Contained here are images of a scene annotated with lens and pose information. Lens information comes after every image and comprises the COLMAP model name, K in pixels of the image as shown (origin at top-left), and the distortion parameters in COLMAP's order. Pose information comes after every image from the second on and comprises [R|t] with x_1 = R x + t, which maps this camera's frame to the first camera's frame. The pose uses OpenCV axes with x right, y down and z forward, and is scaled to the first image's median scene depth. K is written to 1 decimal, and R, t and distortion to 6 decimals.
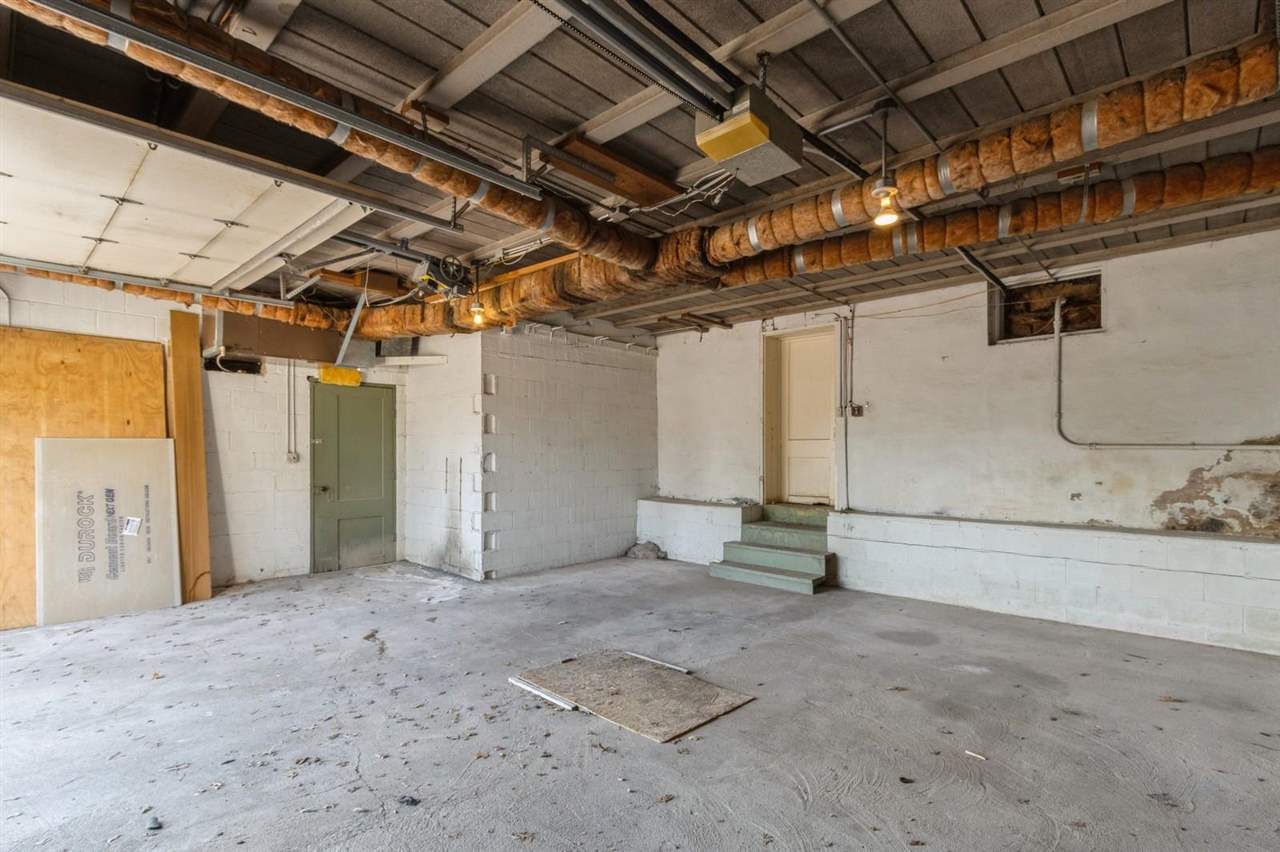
lens RADIAL K [[594.9, 0, 615.9], [0, 594.9, 455.0], [0, 0, 1]] dist [0.004965, -0.001370]
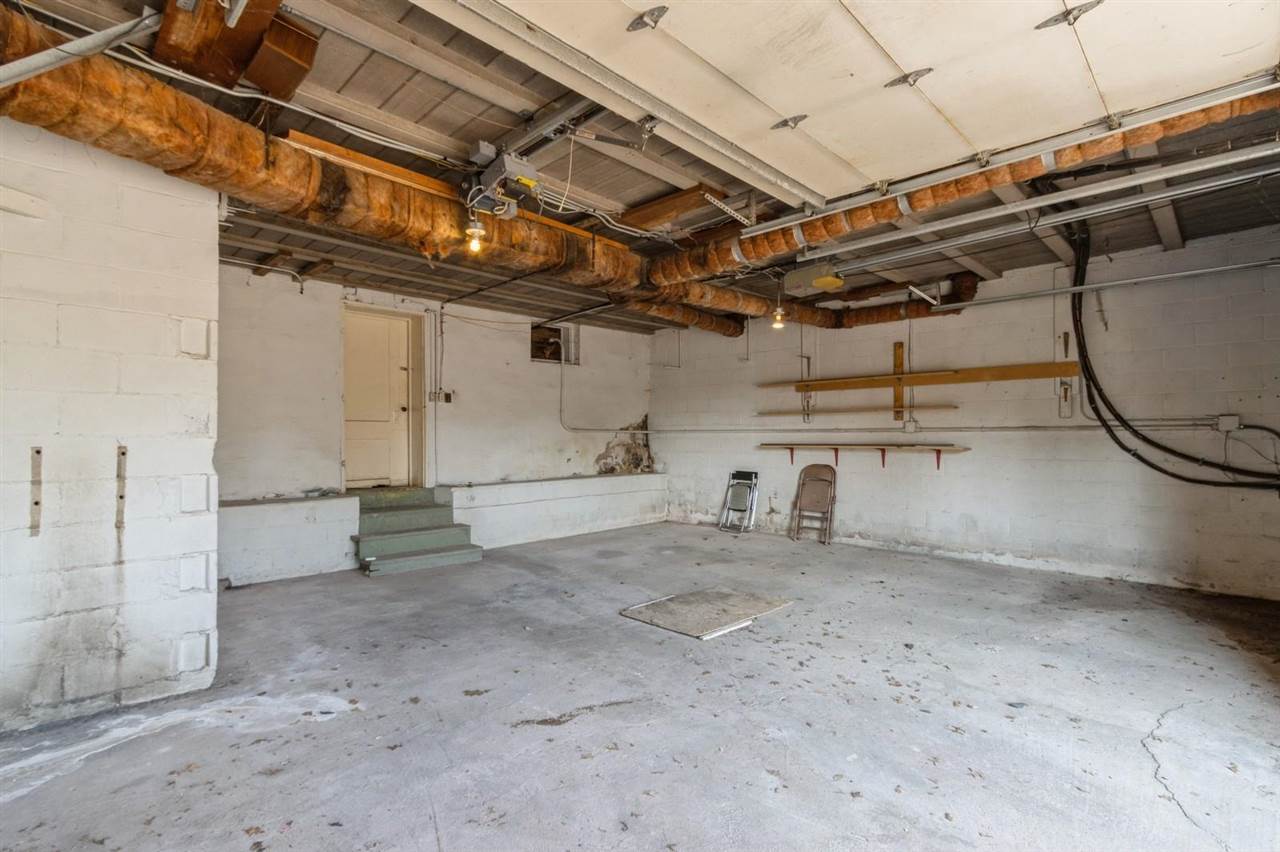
lens RADIAL K [[594.9, 0, 637.9], [0, 594.9, 429.6], [0, 0, 1]] dist [0.004965, -0.001370]
pose [[0.027314, 0.007508, 0.999599, -0.924183], [0.005886, 0.999953, -0.007671, -0.002565], [-0.999610, 0.006093, 0.027268, 0.780594]]
